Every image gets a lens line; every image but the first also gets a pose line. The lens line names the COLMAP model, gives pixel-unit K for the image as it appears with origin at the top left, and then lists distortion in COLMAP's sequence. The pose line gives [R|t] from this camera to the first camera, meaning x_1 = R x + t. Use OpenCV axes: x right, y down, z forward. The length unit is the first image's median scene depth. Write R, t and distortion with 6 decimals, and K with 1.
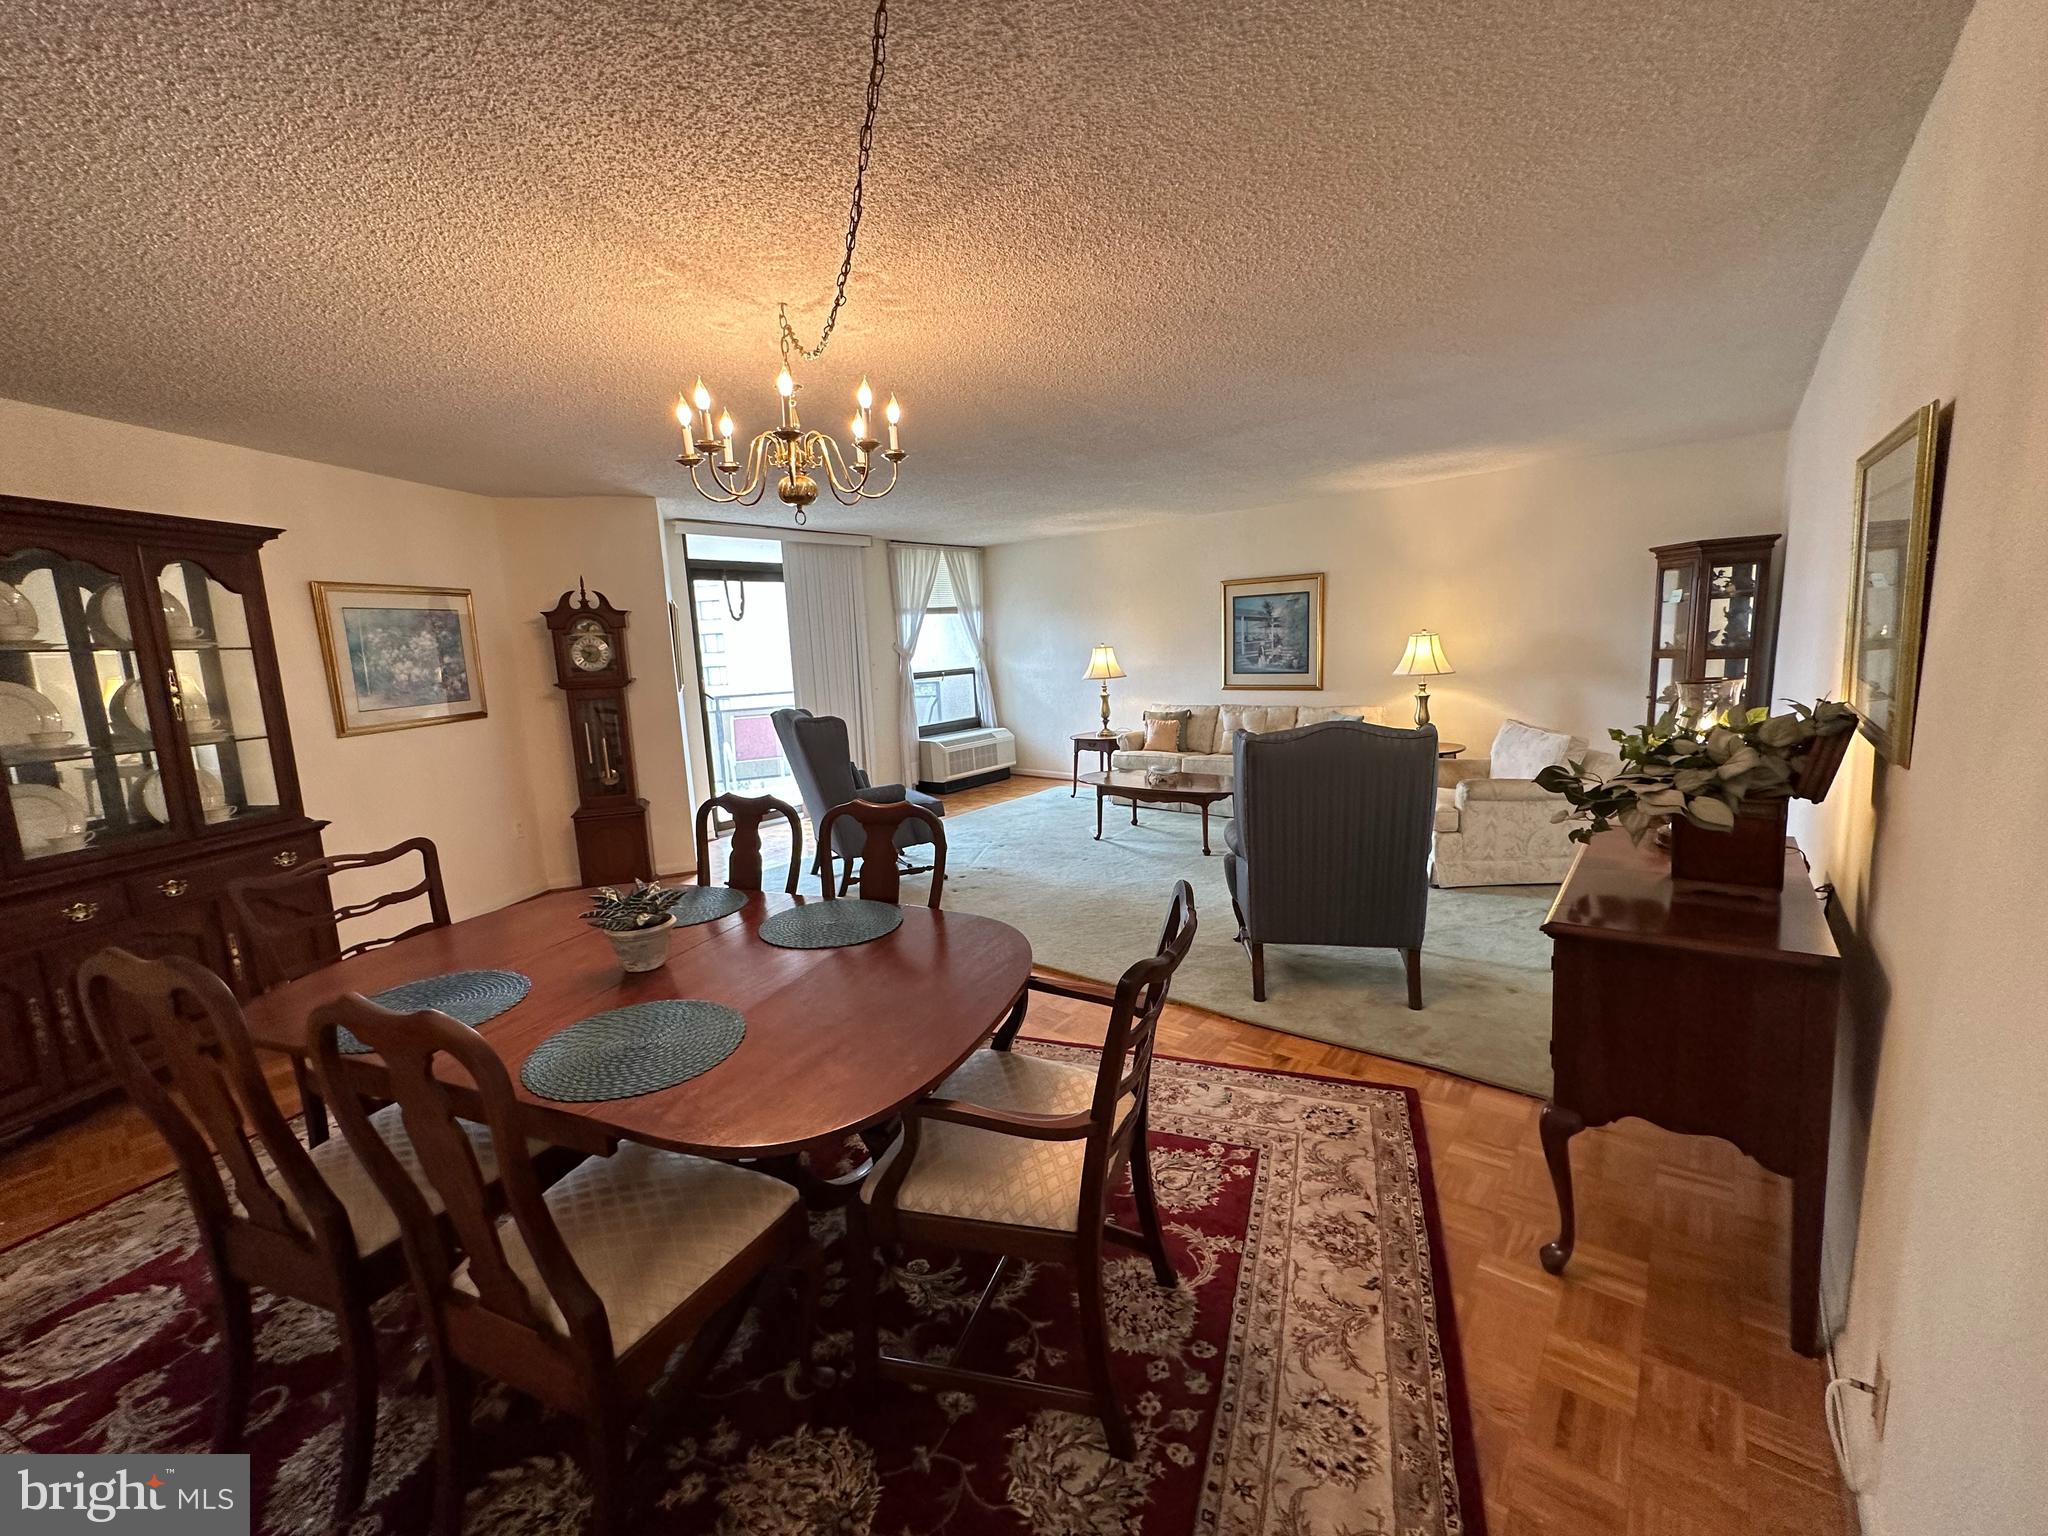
lens RADIAL K [[816.2, 0, 1023.1], [0, 816.2, 770.7], [0, 0, 1]] dist [-0.000661, 0.000127]
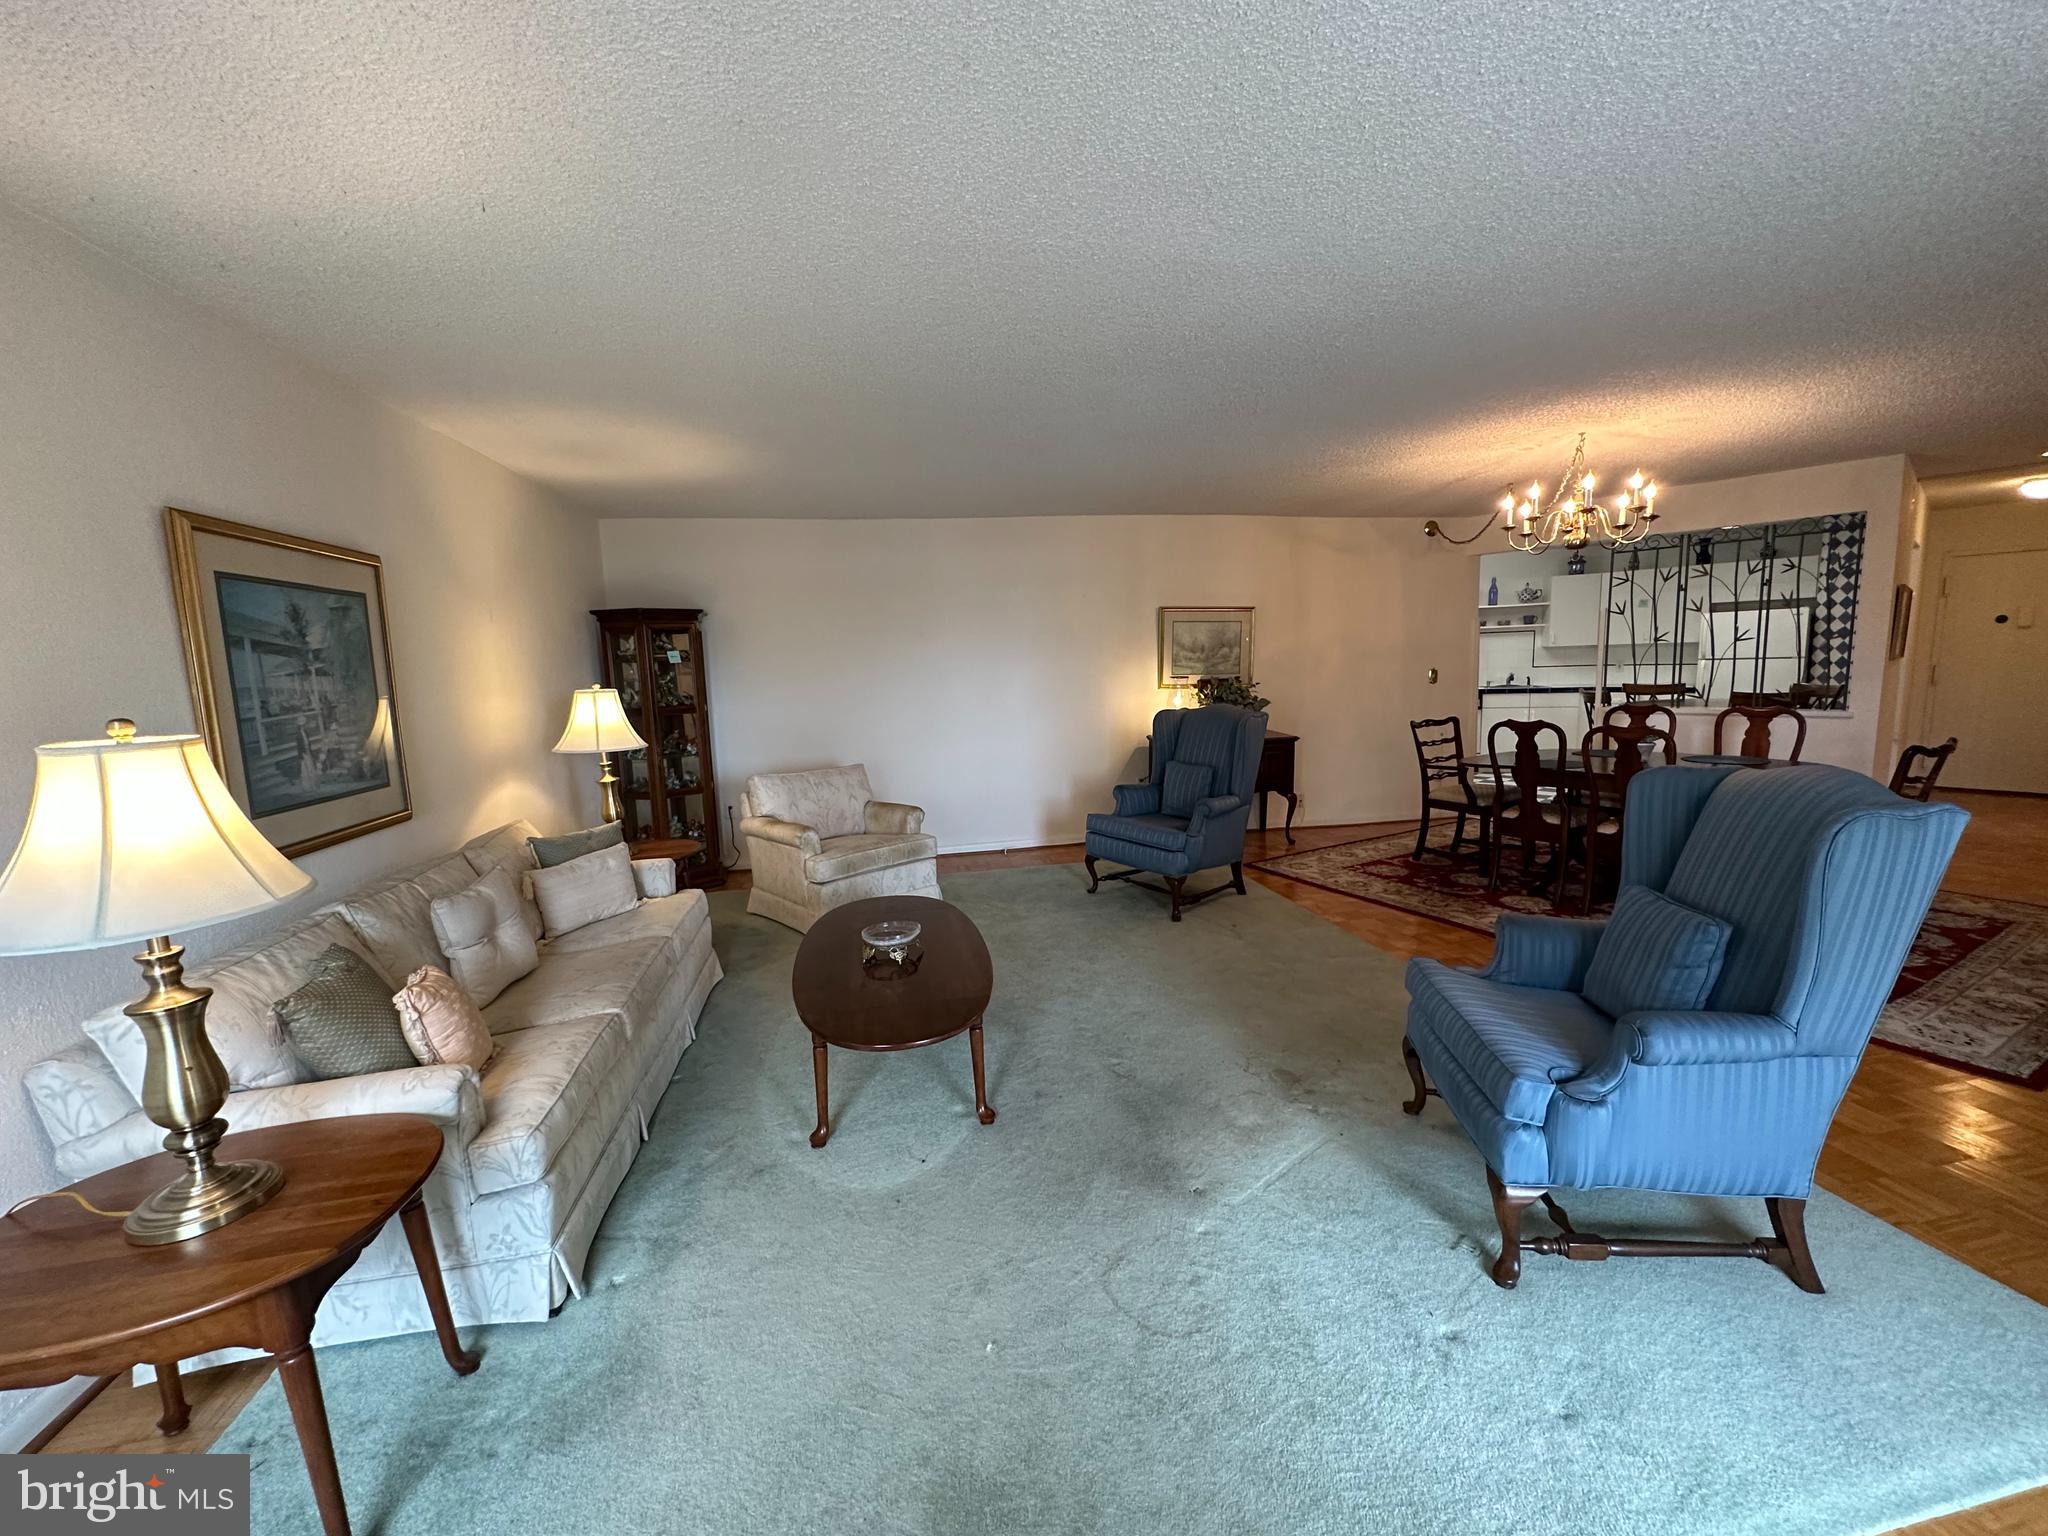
lens RADIAL K [[825.2, 0, 1022.5], [0, 825.2, 773.6], [0, 0, 1]] dist [-0.000058, 0.000099]
pose [[-0.767938, -0.014109, 0.640369, -0.538450], [0.170529, 0.959171, 0.225634, -0.501574], [-0.617407, 0.282474, -0.734178, 3.348067]]
